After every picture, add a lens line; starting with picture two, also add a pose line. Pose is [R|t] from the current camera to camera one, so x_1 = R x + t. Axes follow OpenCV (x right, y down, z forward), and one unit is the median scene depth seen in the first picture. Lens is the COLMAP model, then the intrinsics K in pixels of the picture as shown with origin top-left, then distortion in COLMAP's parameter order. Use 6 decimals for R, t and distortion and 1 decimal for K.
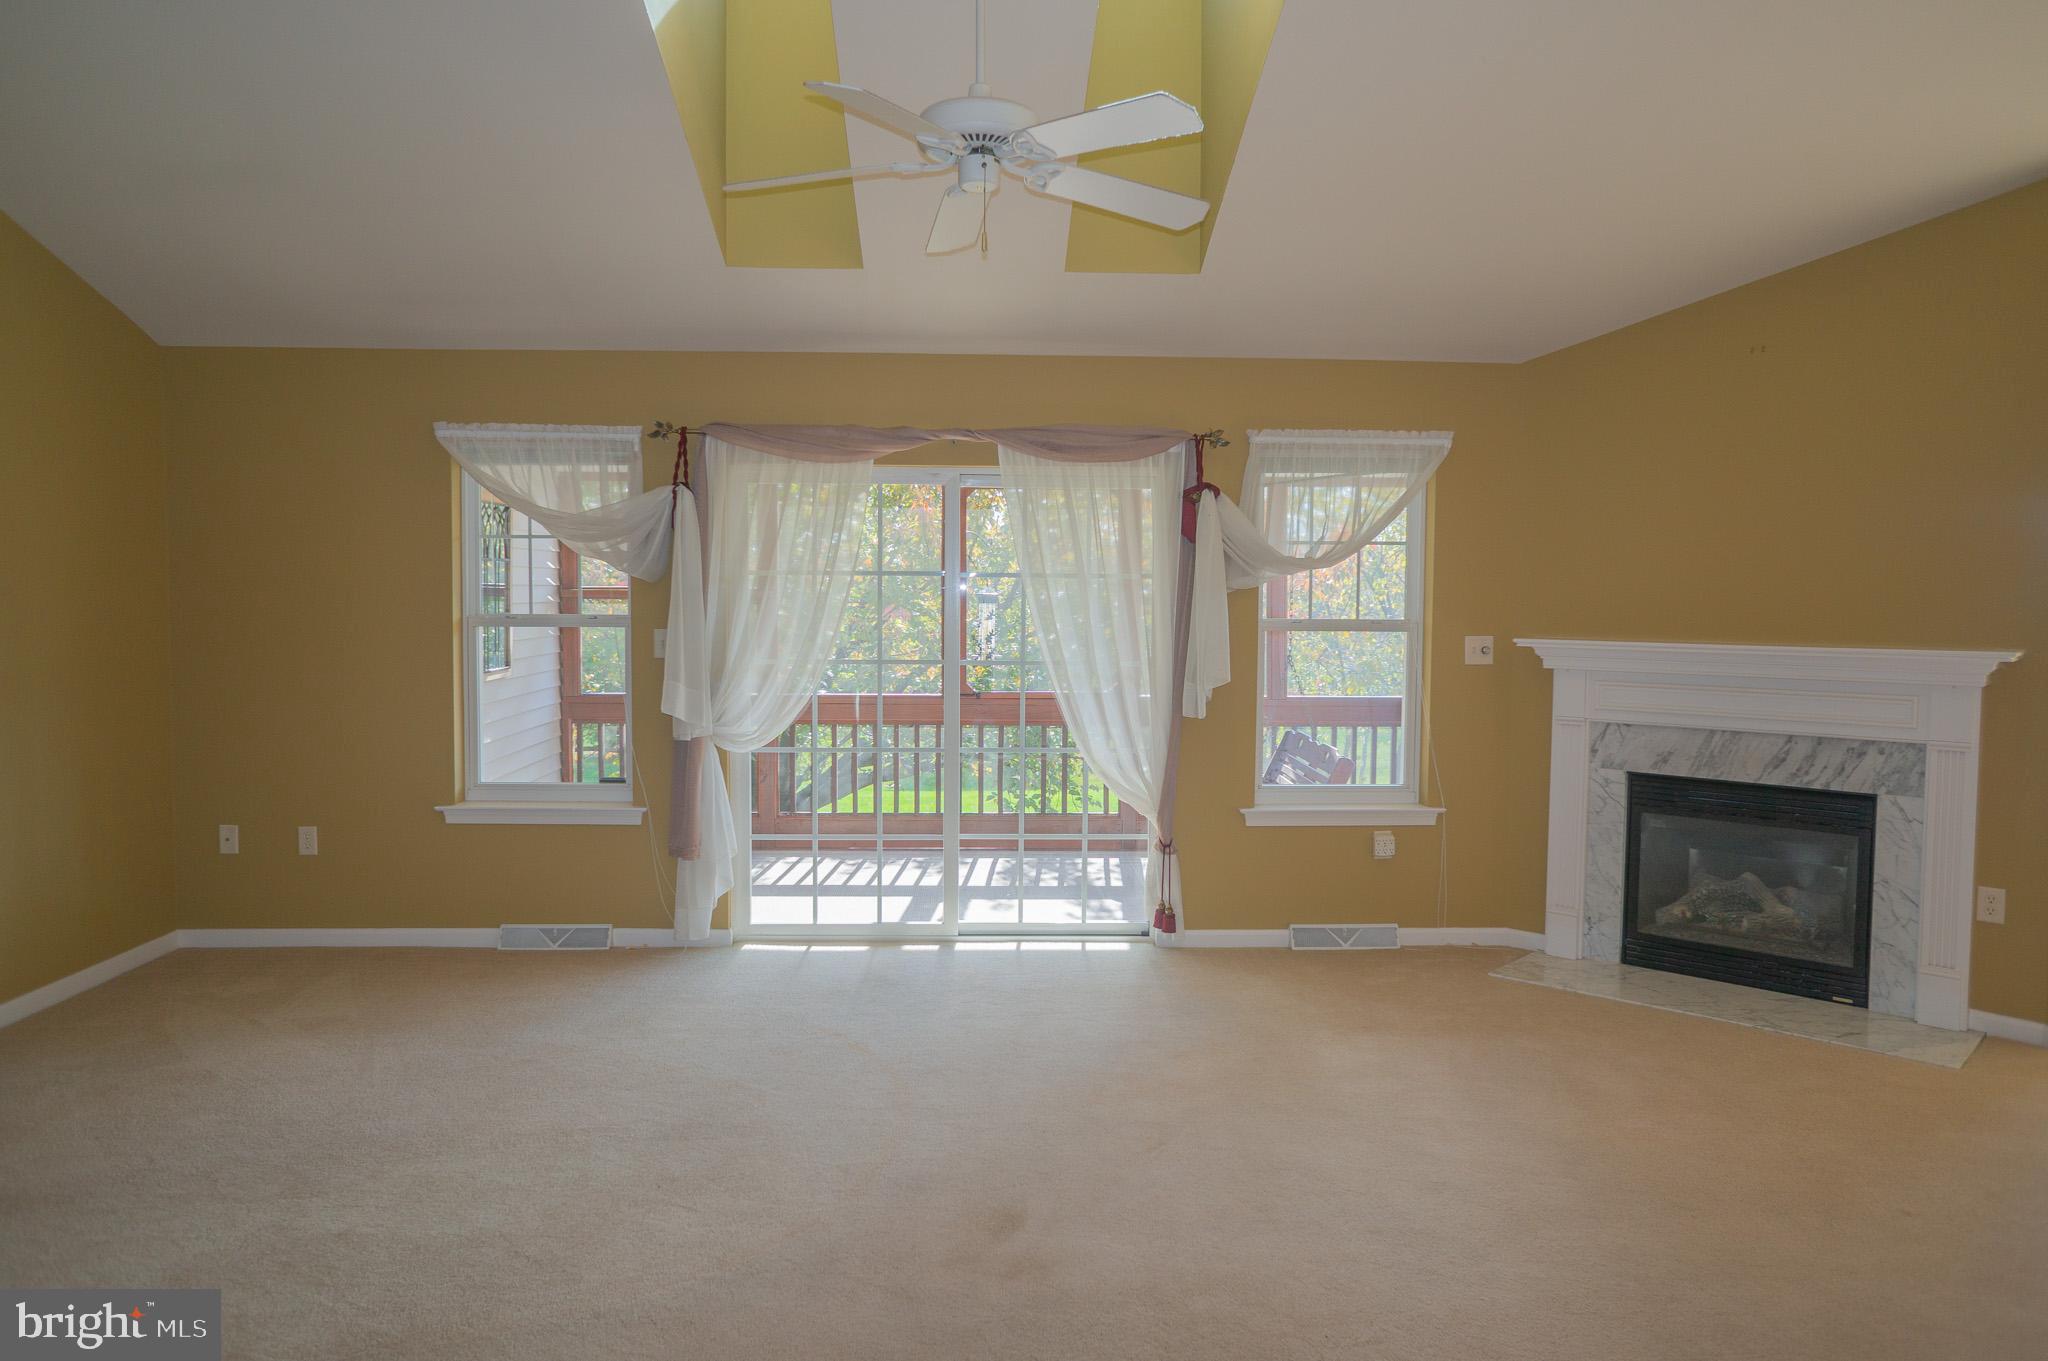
lens RADIAL K [[1387.2, 0, 1009.8], [0, 1387.2, 668.6], [0, 0, 1]] dist [-0.066411, 0.094010]
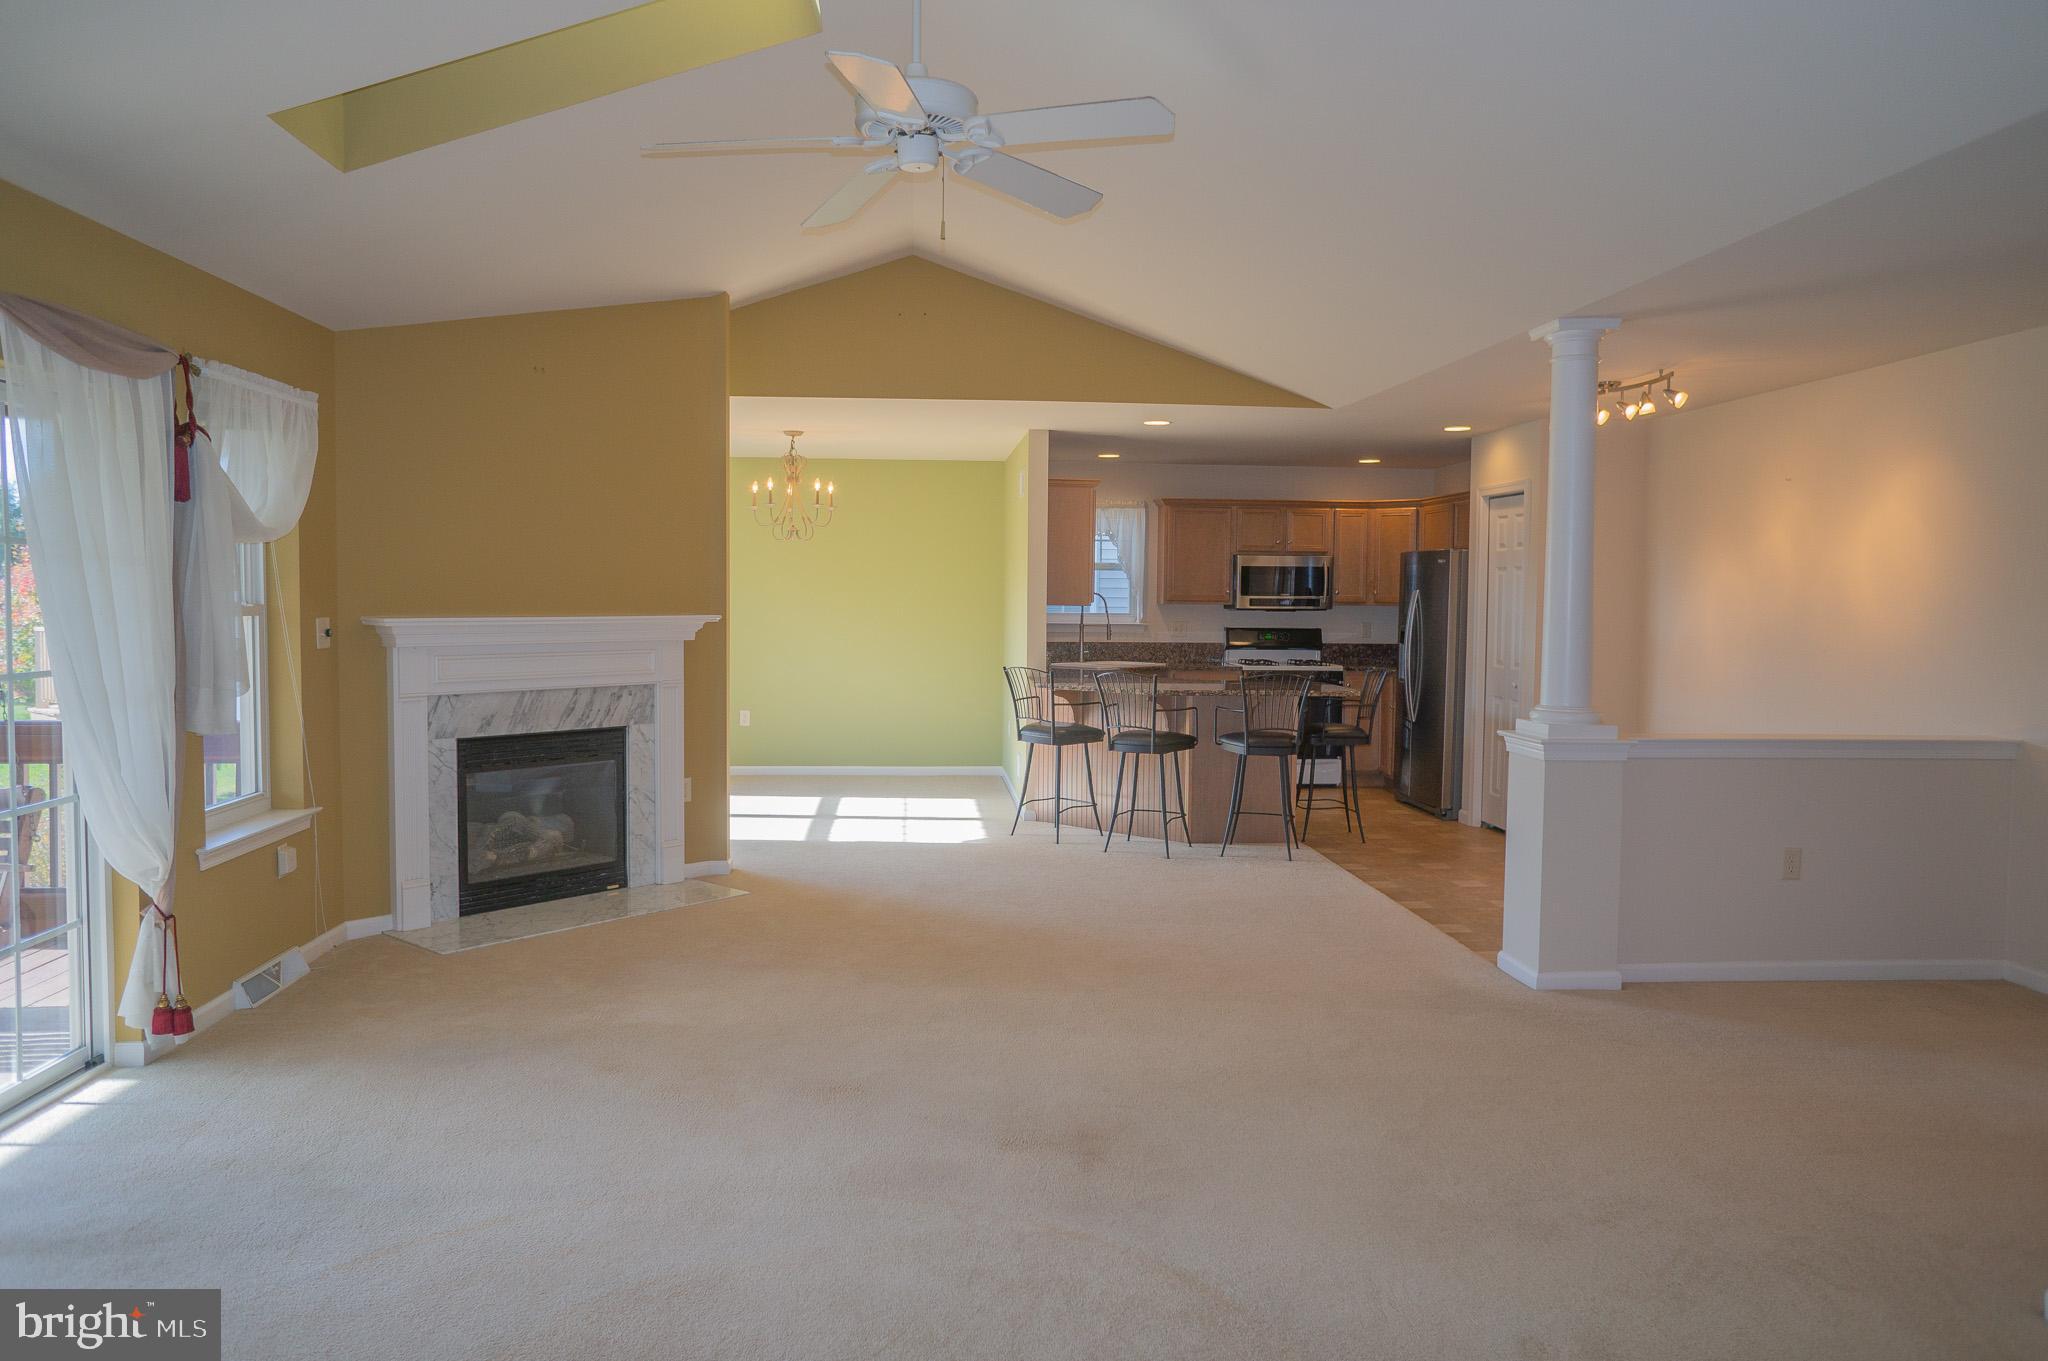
lens RADIAL K [[1387.2, 0, 1009.8], [0, 1387.2, 668.6], [0, 0, 1]] dist [-0.066411, 0.094010]
pose [[-0.041311, -0.061937, 0.997225, -0.631855], [0.045138, 0.996942, 0.063789, -0.028529], [-0.998126, 0.047648, -0.038389, 0.599122]]
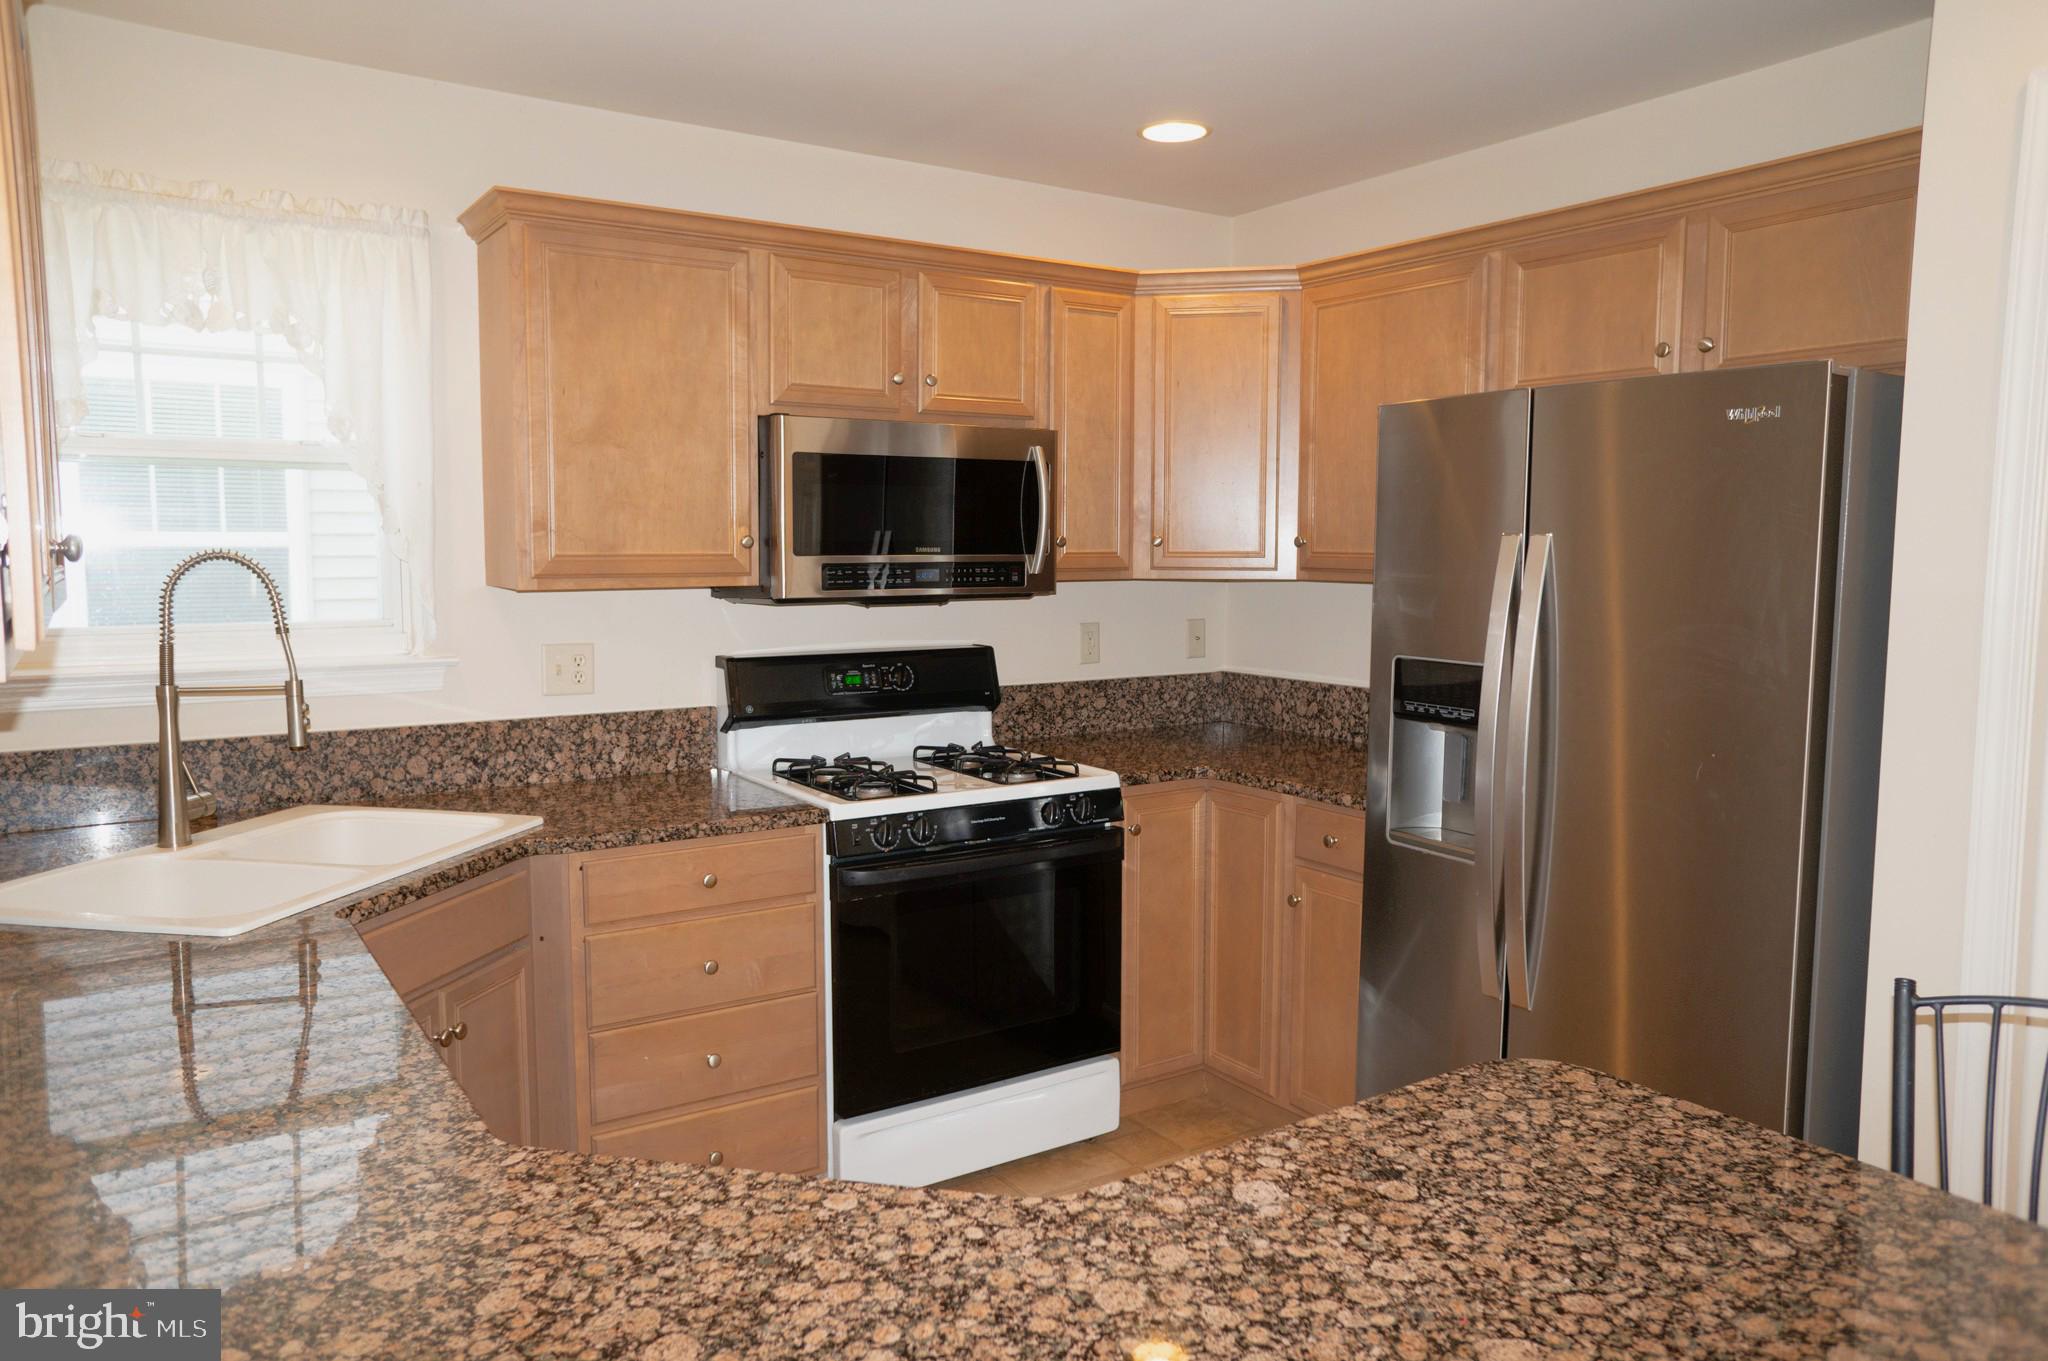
lens RADIAL K [[1387.2, 0, 1009.8], [0, 1387.2, 668.6], [0, 0, 1]] dist [-0.066411, 0.094010]
pose [[-0.530939, -0.083050, 0.843331, 0.698313], [0.041565, 0.991436, 0.123804, -0.012933], [-0.846390, 0.100786, -0.522940, 0.432184]]
